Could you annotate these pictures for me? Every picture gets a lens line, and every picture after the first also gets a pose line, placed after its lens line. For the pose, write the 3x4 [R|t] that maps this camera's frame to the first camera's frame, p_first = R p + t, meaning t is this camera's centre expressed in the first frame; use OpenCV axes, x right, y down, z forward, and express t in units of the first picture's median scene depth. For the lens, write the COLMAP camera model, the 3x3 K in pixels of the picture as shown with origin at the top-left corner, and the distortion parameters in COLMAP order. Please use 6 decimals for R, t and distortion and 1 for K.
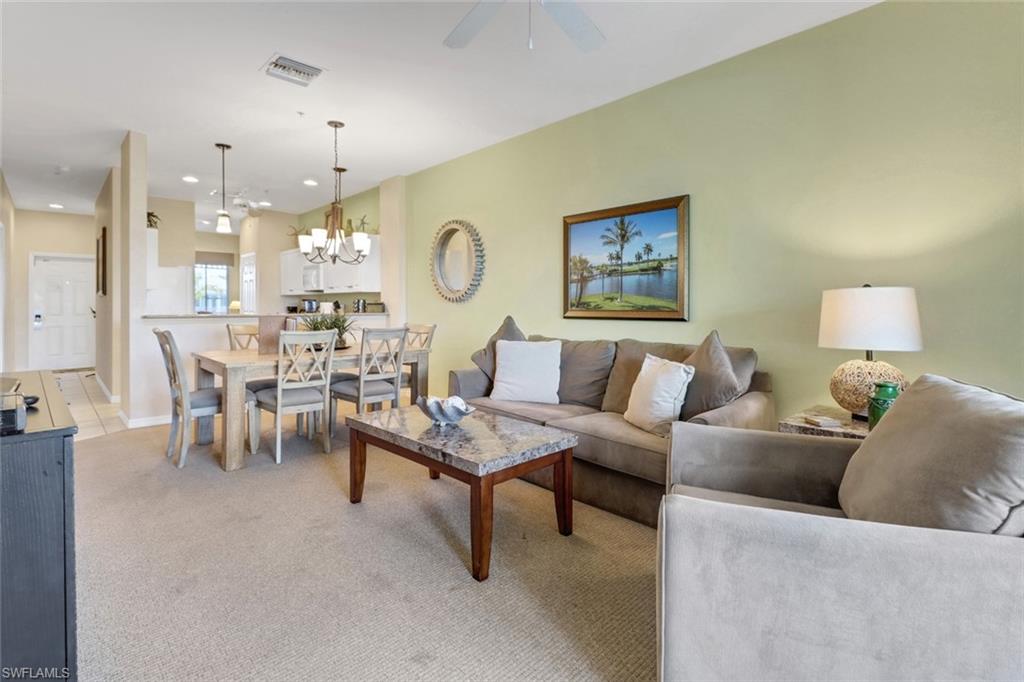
lens RADIAL K [[498.9, 0, 539.1], [0, 498.9, 320.6], [0, 0, 1]] dist [0.000564, 0.000046]
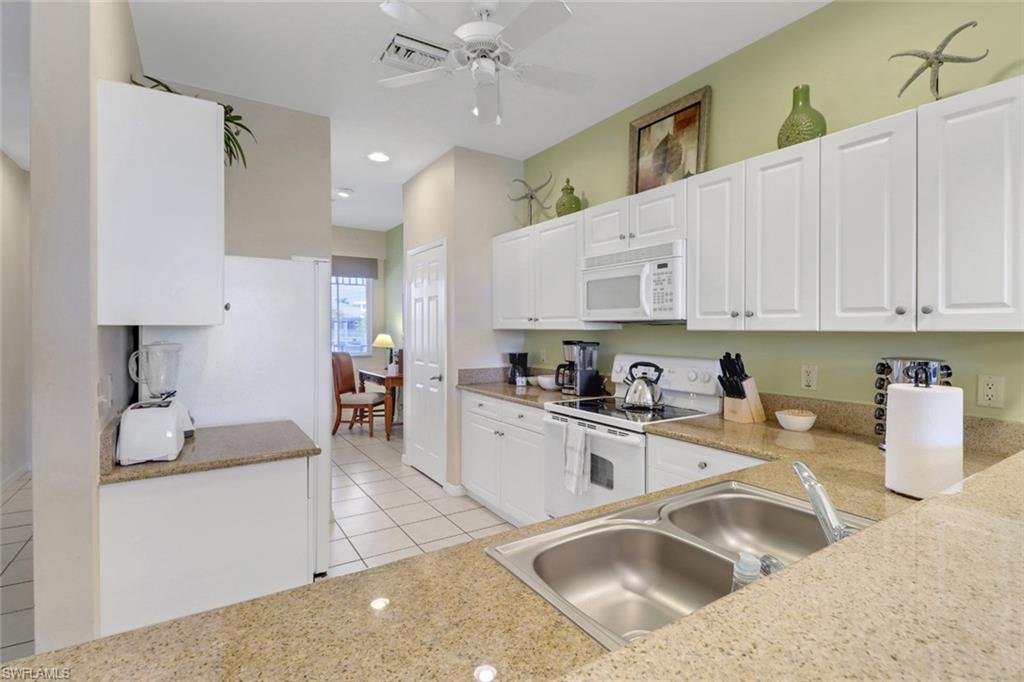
lens RADIAL K [[498.9, 0, 539.1], [0, 498.9, 320.6], [0, 0, 1]] dist [0.000564, 0.000046]
pose [[0.982107, -0.012745, -0.187891, -0.388027], [0.006018, 0.999322, -0.036332, -0.041284], [0.188227, 0.034551, 0.981518, 0.545963]]
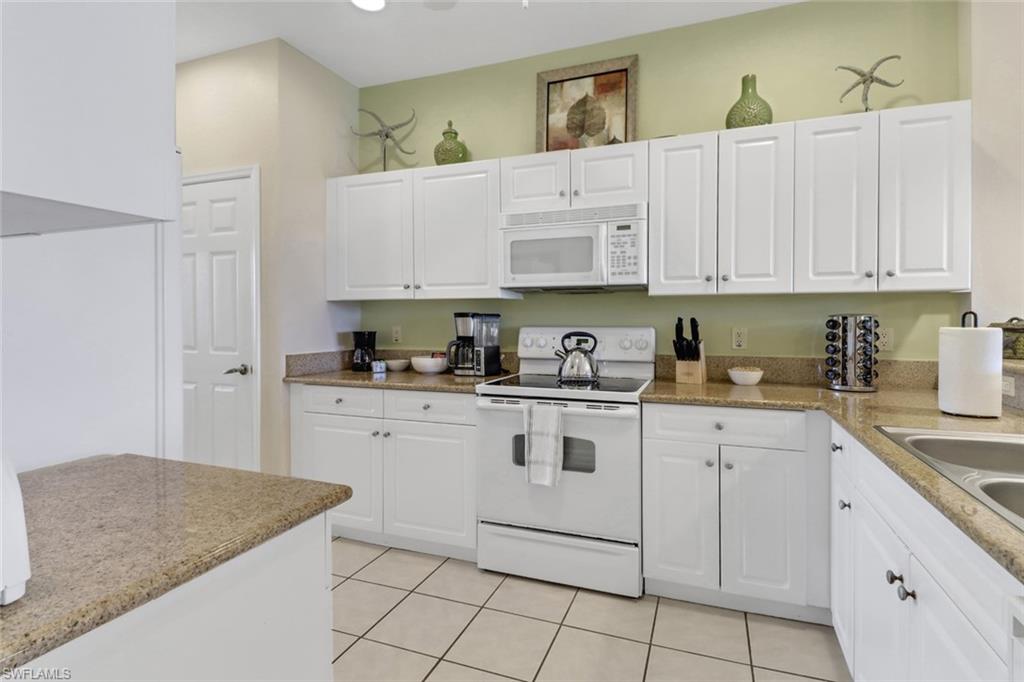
lens RADIAL K [[477.2, 0, 549.7], [0, 477.2, 317.6], [0, 0, 1]] dist [0.009709, -0.000024]
pose [[0.899782, -0.011882, 0.436177, -0.522279], [0.020658, 0.999668, -0.015382, -0.030432], [-0.435850, 0.022851, 0.899729, 0.623620]]
